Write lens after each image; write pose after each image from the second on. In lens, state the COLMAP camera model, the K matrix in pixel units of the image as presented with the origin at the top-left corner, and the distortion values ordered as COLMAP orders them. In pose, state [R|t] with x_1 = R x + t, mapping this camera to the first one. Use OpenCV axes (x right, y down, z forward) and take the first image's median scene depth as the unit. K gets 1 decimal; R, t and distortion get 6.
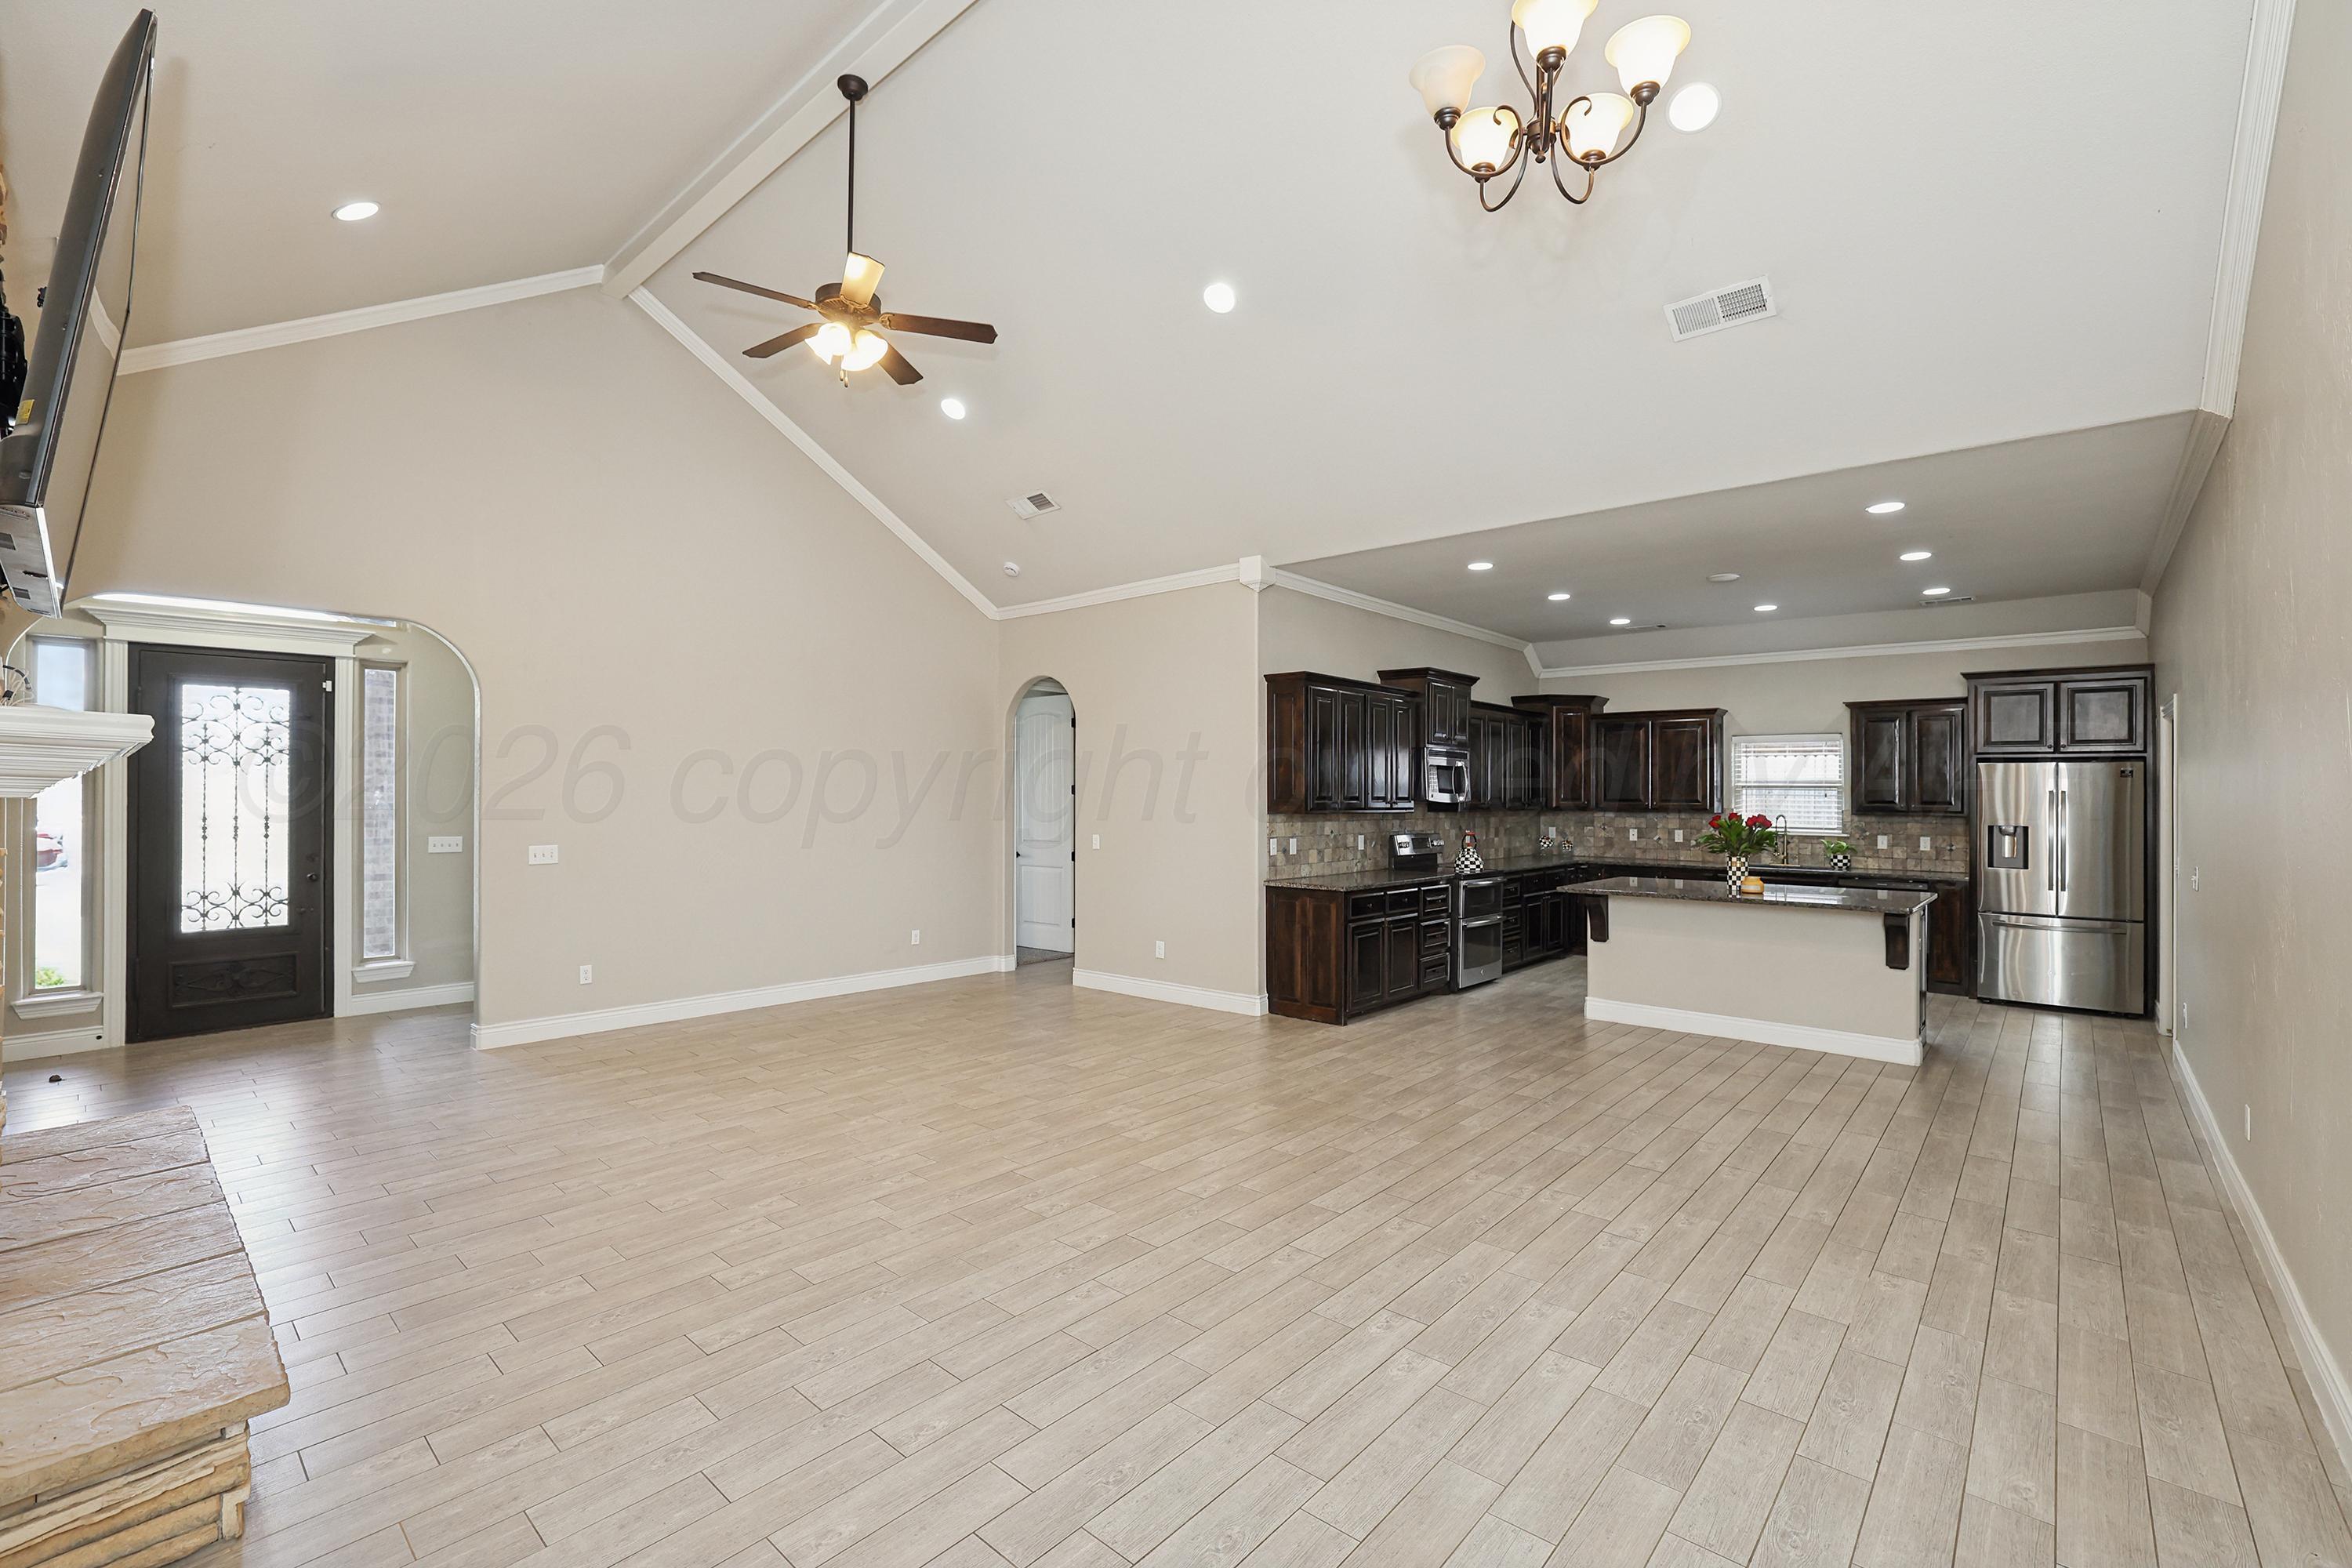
lens RADIAL K [[1034.8, 0, 1176.0], [0, 1034.8, 784.0], [0, 0, 1]] dist [-0.000250, 0.000217]
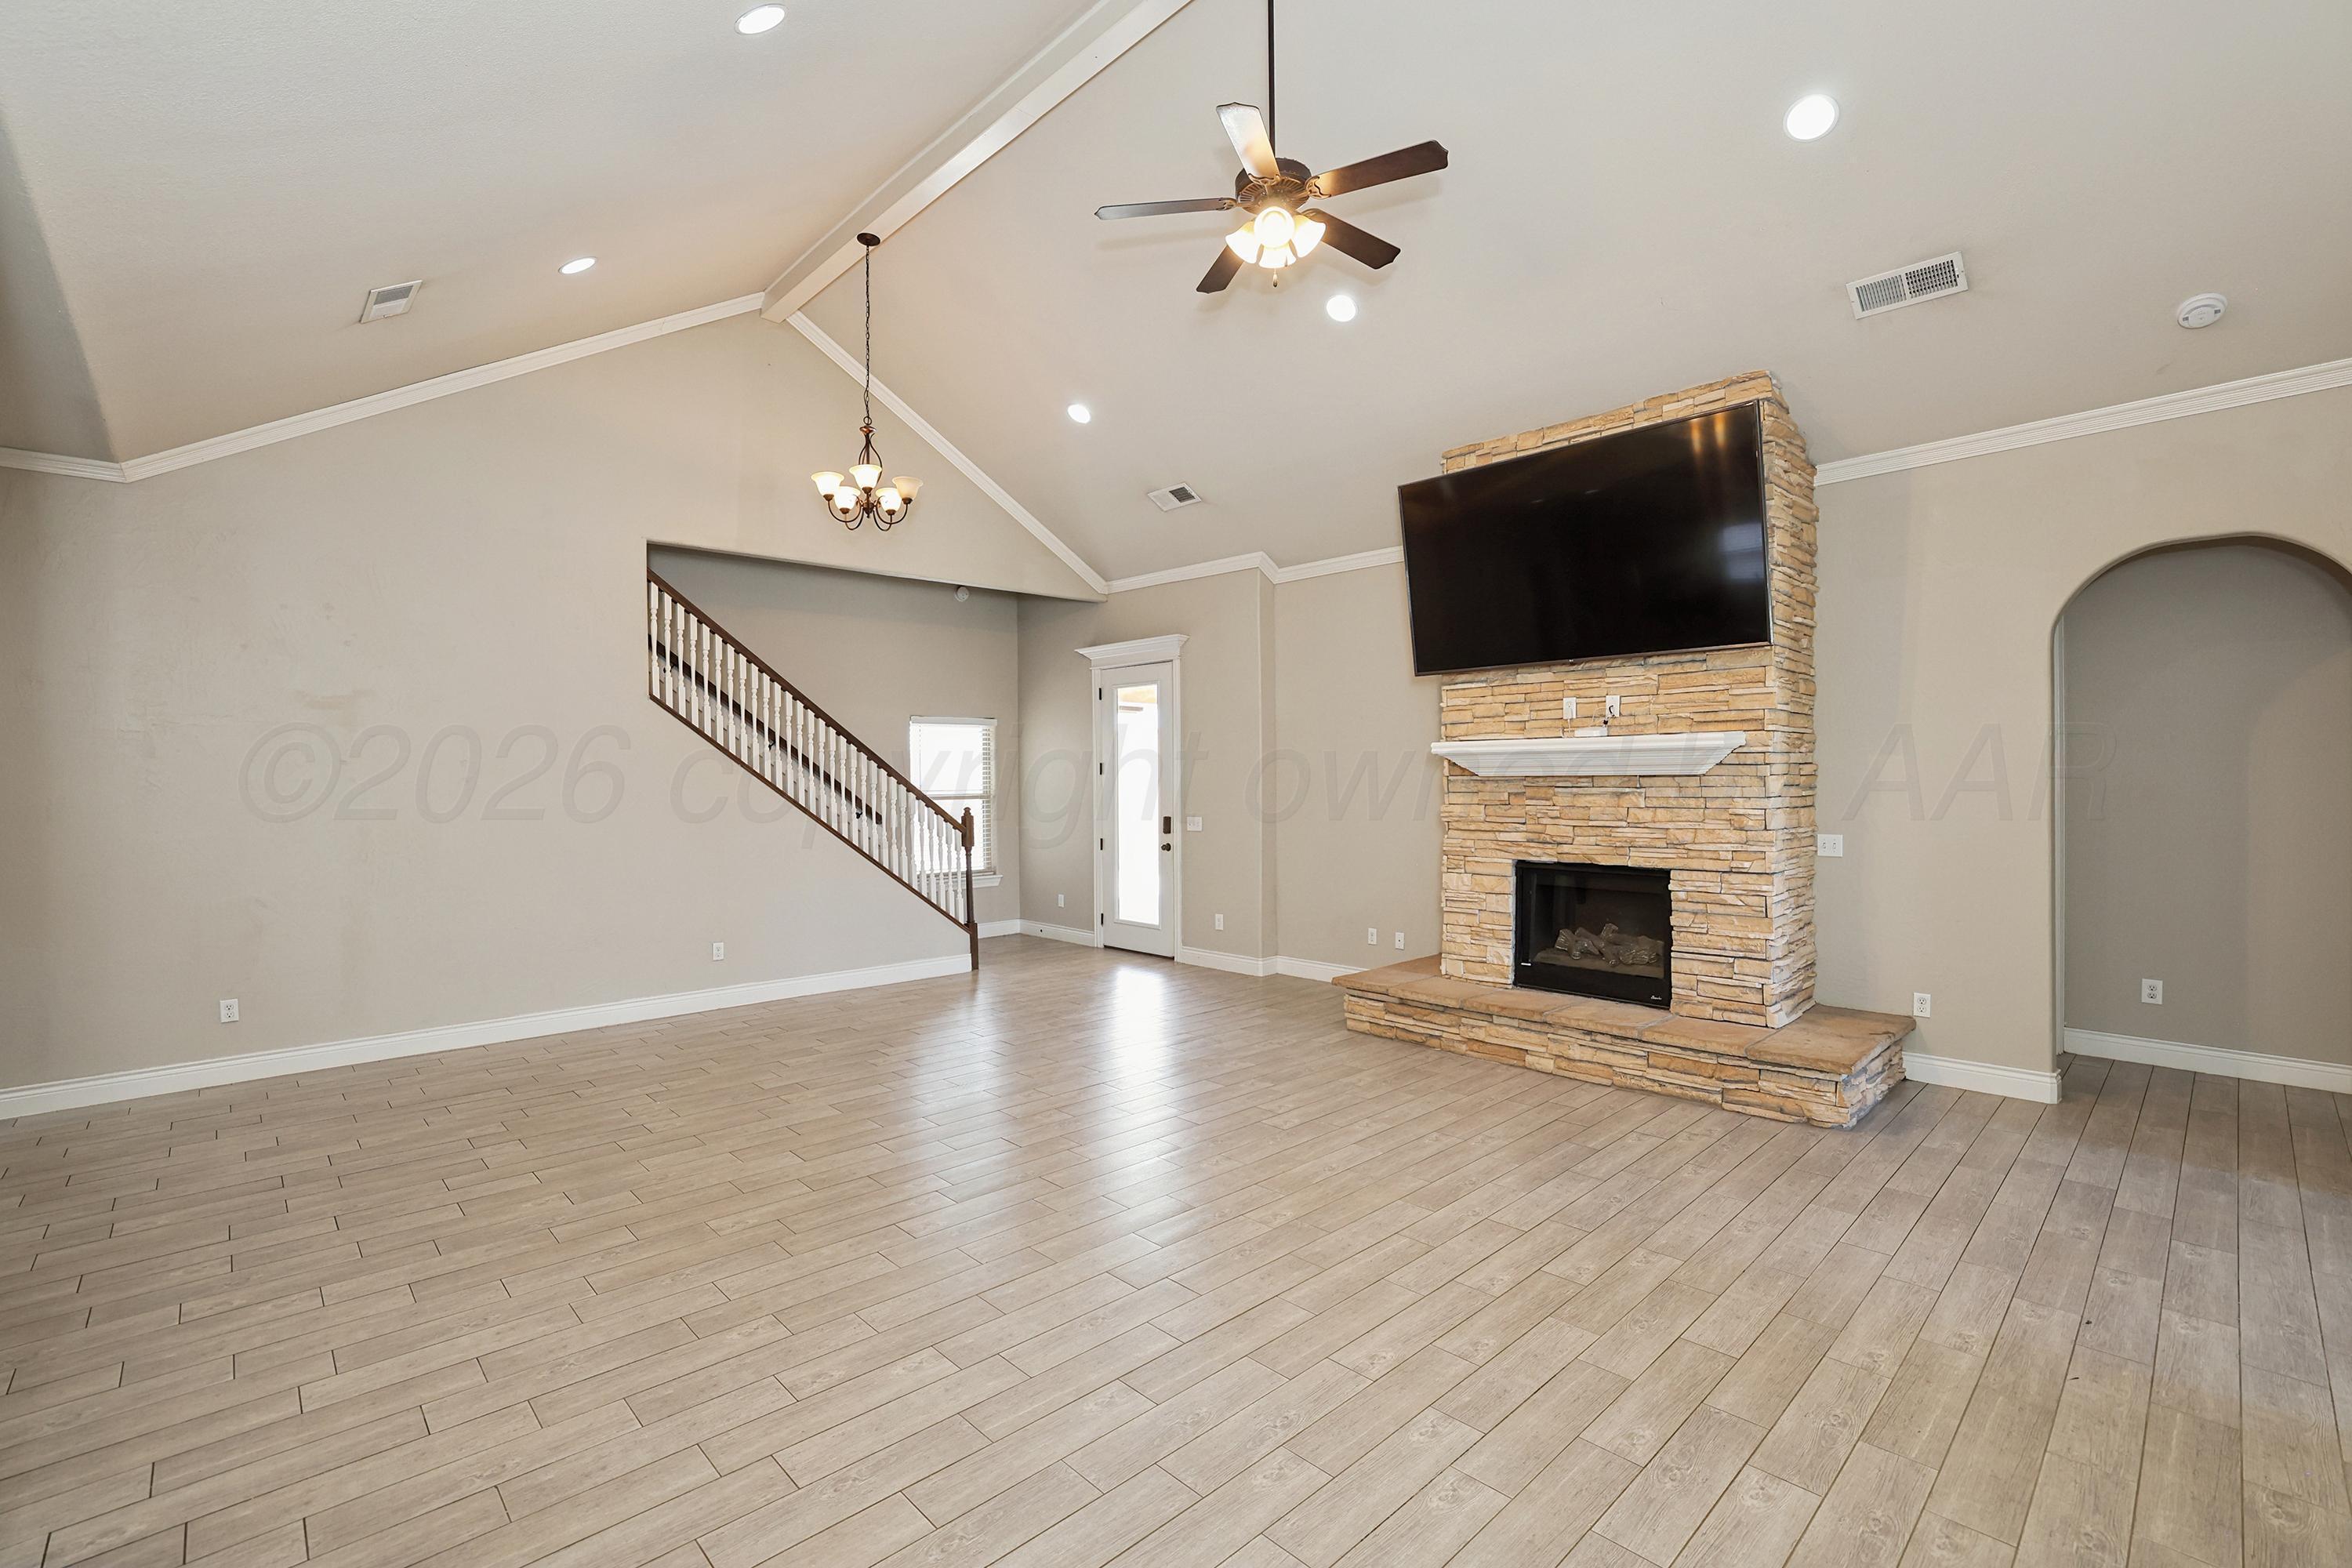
lens RADIAL K [[1034.8, 0, 1176.0], [0, 1034.8, 784.0], [0, 0, 1]] dist [-0.000250, 0.000217]
pose [[-0.996862, 0.006370, 0.078898, -0.363431], [0.006365, 0.999980, -0.000303, 0.019203], [-0.078898, 0.000200, -0.996883, 2.185581]]
